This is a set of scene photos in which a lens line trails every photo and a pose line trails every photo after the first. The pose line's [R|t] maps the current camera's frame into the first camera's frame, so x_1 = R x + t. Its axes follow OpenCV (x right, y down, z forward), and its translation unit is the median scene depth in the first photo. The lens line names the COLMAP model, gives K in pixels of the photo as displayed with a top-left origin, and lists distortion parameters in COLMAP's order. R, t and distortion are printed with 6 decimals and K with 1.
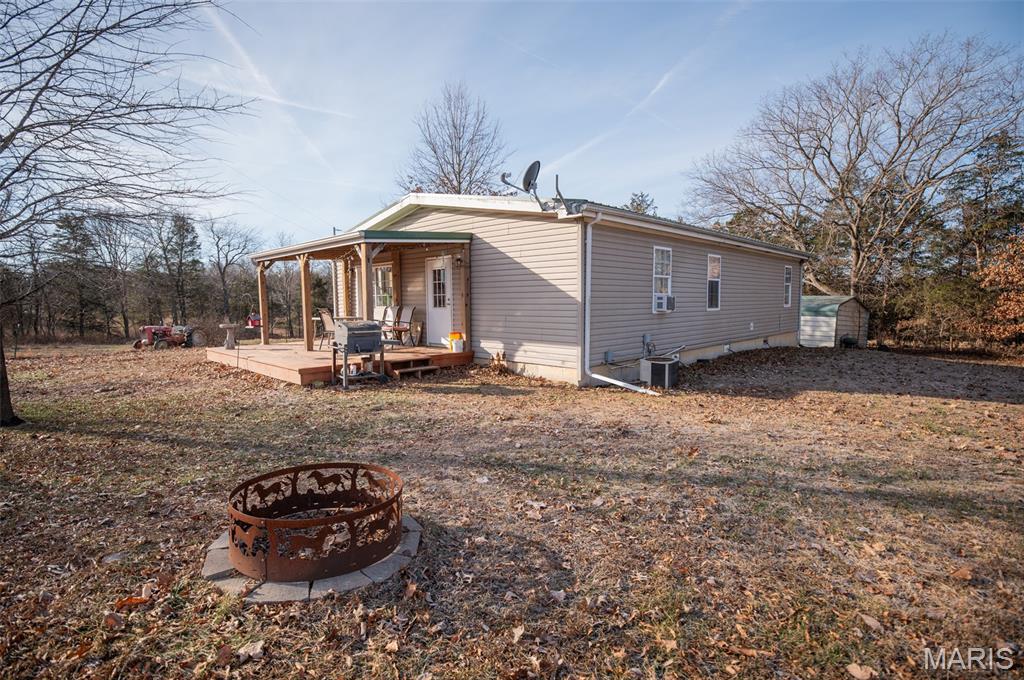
lens RADIAL K [[502.1, 0, 511.8], [0, 502.1, 337.9], [0, 0, 1]] dist [-0.019053, -0.007366]
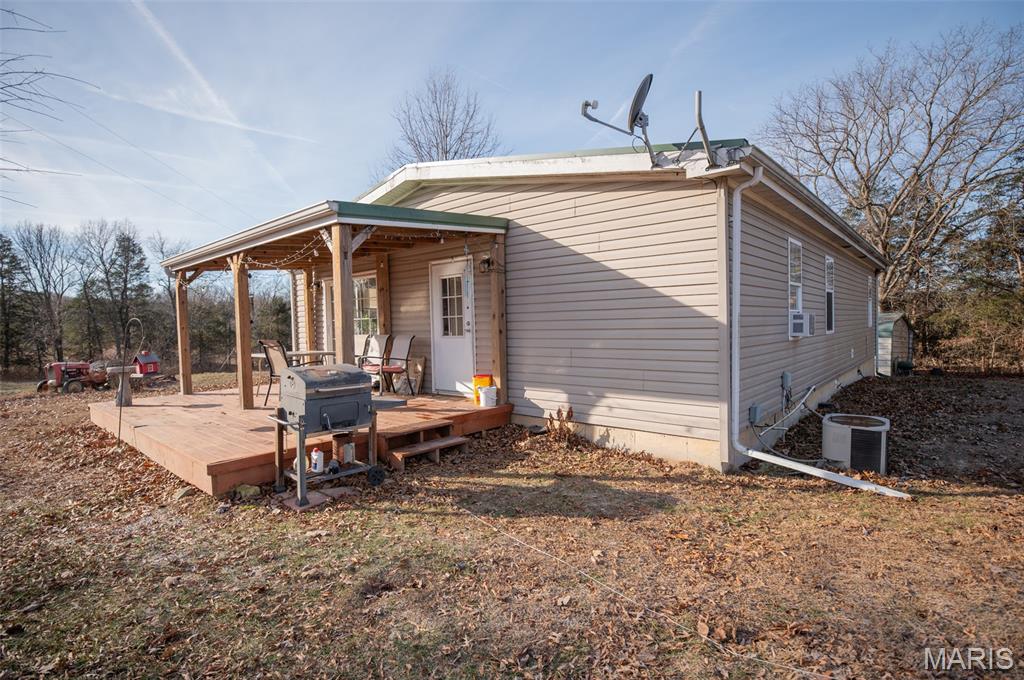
lens RADIAL K [[502.1, 0, 509.6], [0, 502.1, 339.5], [0, 0, 1]] dist [-0.019053, -0.007366]
pose [[0.998265, -0.015972, 0.056666, -0.119390], [0.018442, 0.998891, -0.043327, -0.029227], [-0.055911, 0.044297, 0.997453, 0.383254]]
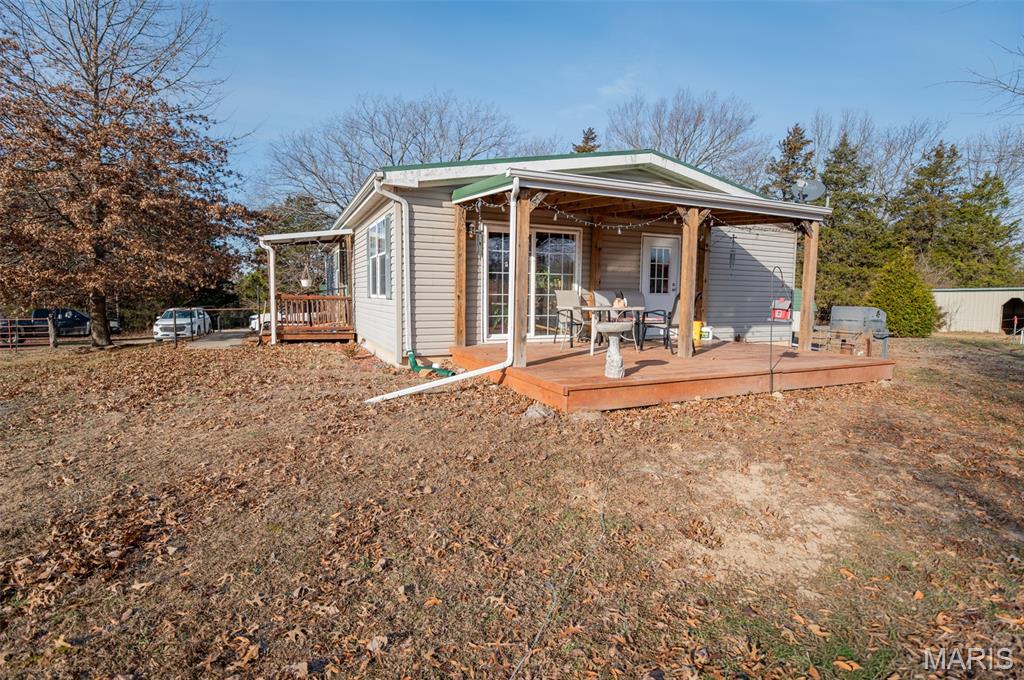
lens RADIAL K [[502.1, 0, 510.7], [0, 502.1, 337.8], [0, 0, 1]] dist [-0.019053, -0.007366]
pose [[0.371373, -0.066789, 0.926078, -1.172495], [0.055420, 0.997226, 0.049696, -0.046006], [-0.926828, 0.032867, 0.374045, 1.029016]]
